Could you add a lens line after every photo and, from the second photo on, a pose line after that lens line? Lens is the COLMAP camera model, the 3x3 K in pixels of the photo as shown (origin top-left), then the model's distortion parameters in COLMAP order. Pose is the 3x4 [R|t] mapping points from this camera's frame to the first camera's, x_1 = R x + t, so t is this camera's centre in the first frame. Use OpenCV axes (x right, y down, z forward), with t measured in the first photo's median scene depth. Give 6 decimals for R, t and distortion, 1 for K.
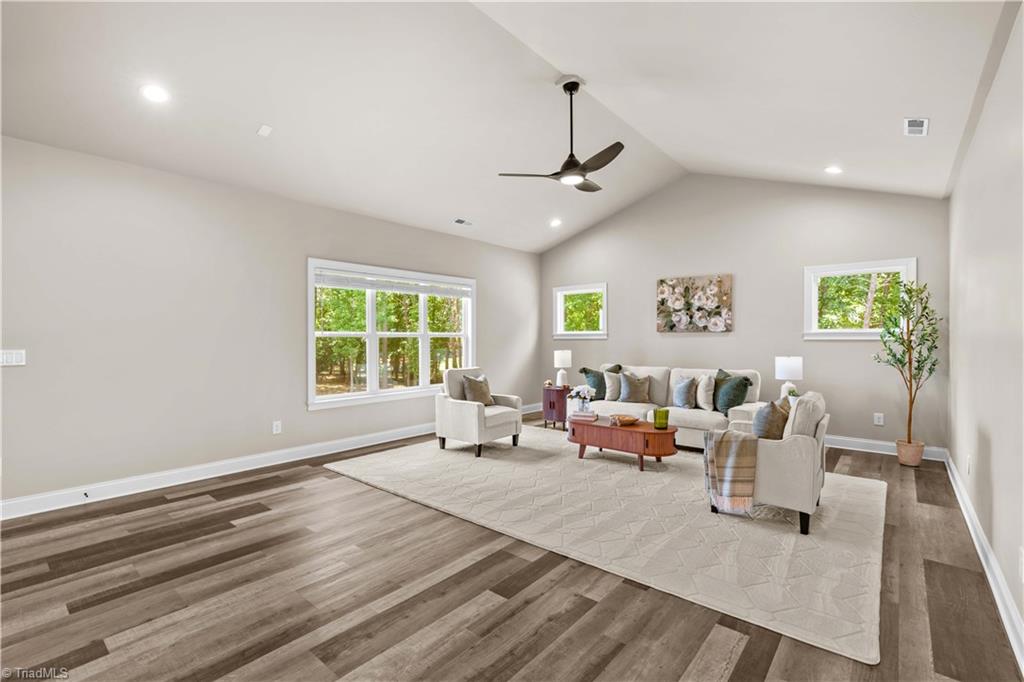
lens RADIAL K [[465.8, 0, 510.8], [0, 465.8, 342.5], [0, 0, 1]] dist [-0.019048, 0.007474]
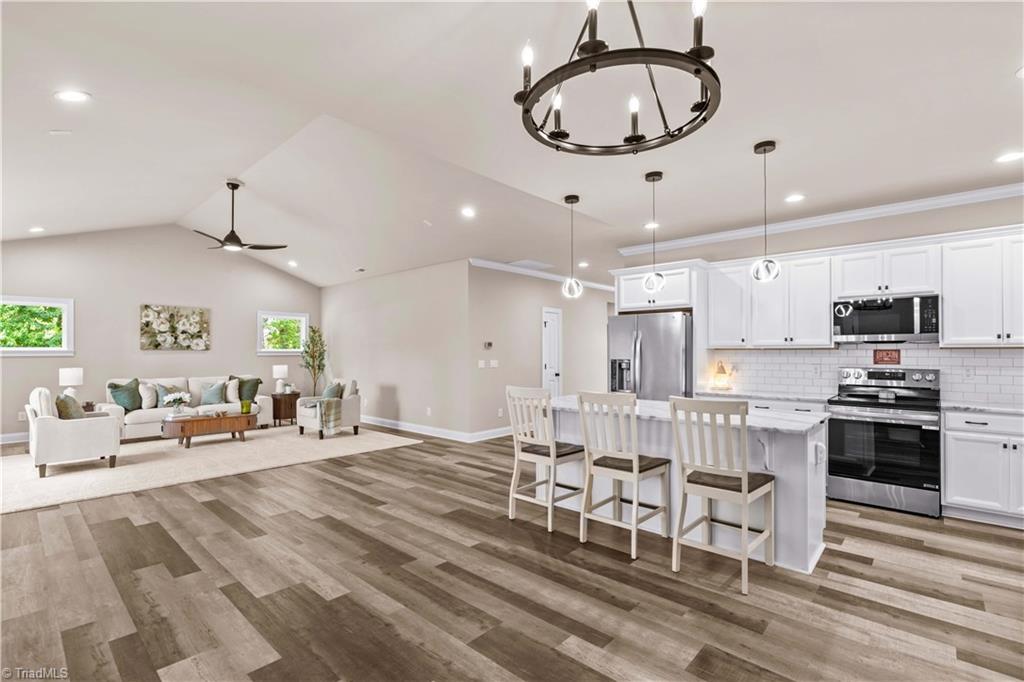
lens RADIAL K [[467.9, 0, 511.6], [0, 467.9, 349.4], [0, 0, 1]] dist [-0.023951, 0.009978]
pose [[0.040136, 0.006620, 0.999172, -1.144344], [0.011875, 0.999904, -0.007102, -0.005934], [-0.999124, 0.012150, 0.040054, 0.050486]]
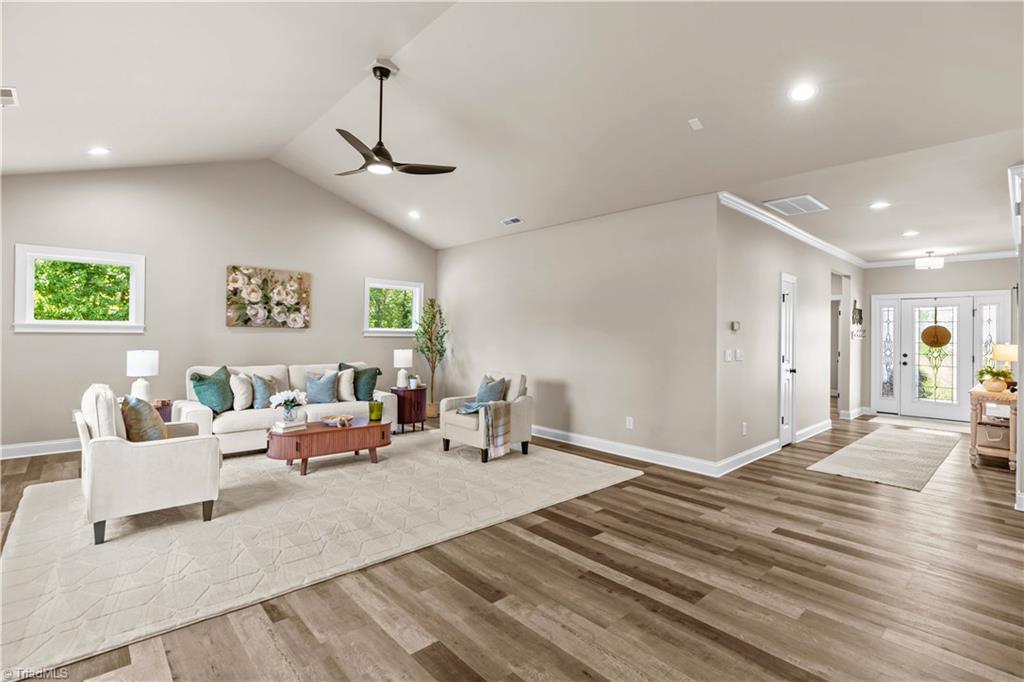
lens RADIAL K [[477.1, 0, 507.9], [0, 477.1, 333.6], [0, 0, 1]] dist [-0.010178, 0.000708]
pose [[0.131165, 0.005918, 0.991343, -0.697511], [-0.004378, 0.999976, -0.005390, -0.009049], [-0.991351, -0.003633, 0.131188, 0.535595]]
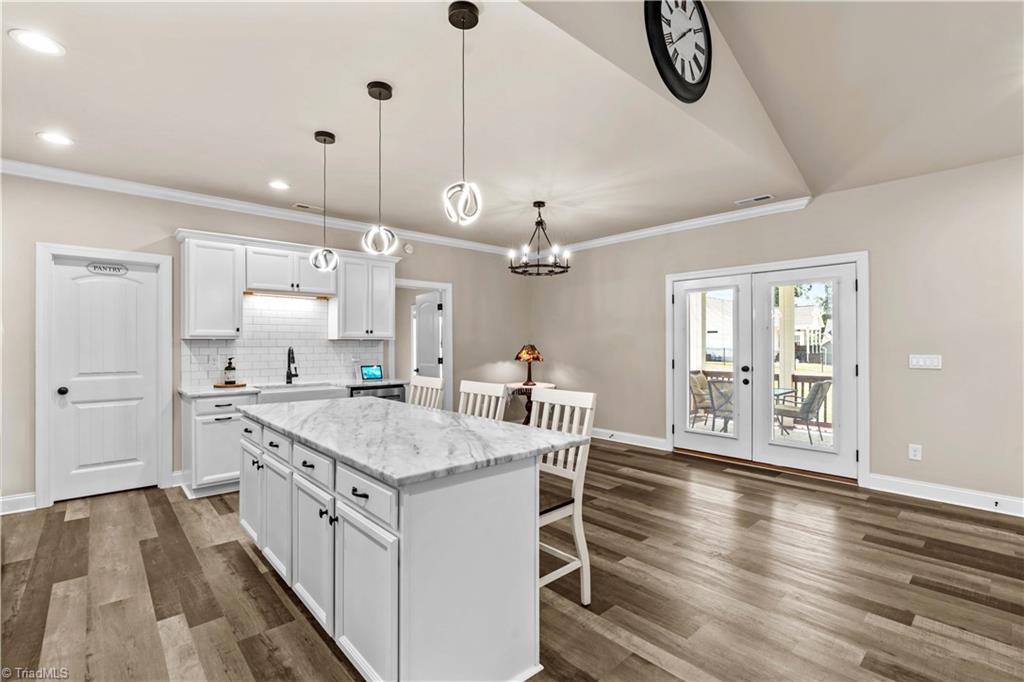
lens RADIAL K [[465.8, 0, 510.8], [0, 465.8, 342.5], [0, 0, 1]] dist [-0.019048, 0.007474]
pose [[-0.135712, -0.002107, -0.990746, 0.152865], [-0.011493, 0.999934, -0.000552, -0.003060], [0.990682, 0.011311, -0.135727, 0.069719]]
